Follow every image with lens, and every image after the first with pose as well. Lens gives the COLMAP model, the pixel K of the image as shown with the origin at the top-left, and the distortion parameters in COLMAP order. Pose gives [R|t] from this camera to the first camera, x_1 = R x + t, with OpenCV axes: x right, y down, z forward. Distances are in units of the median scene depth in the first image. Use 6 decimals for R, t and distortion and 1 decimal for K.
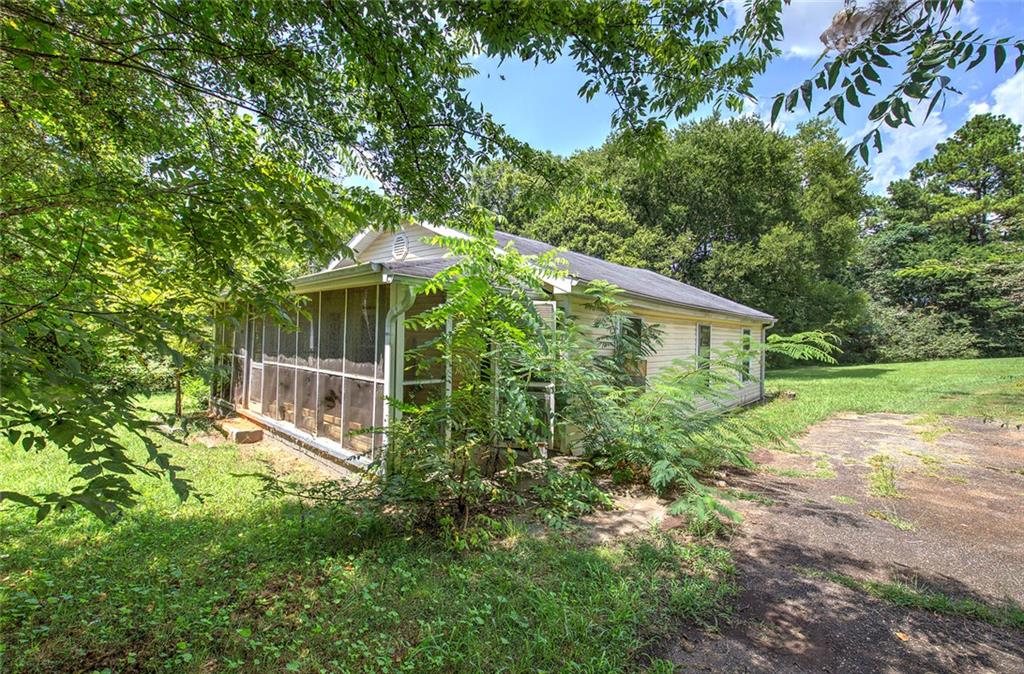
lens RADIAL K [[433.3, 0, 517.7], [0, 433.3, 333.7], [0, 0, 1]] dist [-0.001280, 0.000432]
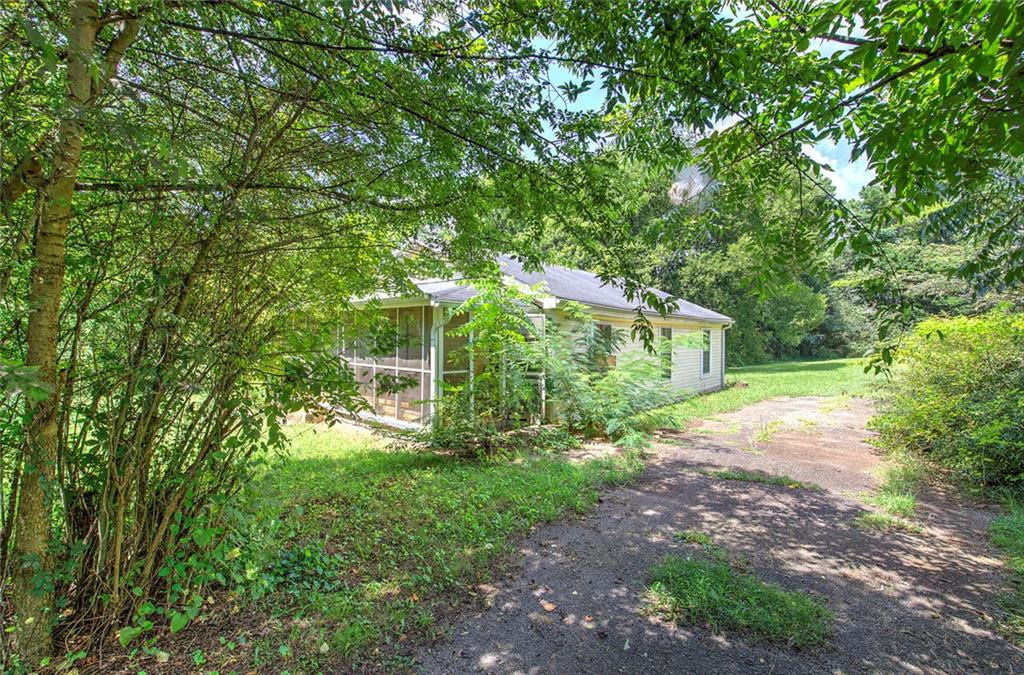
lens RADIAL K [[433.3, 0, 517.7], [0, 433.3, 334.2], [0, 0, 1]] dist [-0.001280, 0.000432]
pose [[0.999800, -0.013533, 0.014732, -0.023785], [0.013538, 0.999908, -0.000275, -0.012343], [-0.014727, 0.000475, 0.999891, -0.449776]]
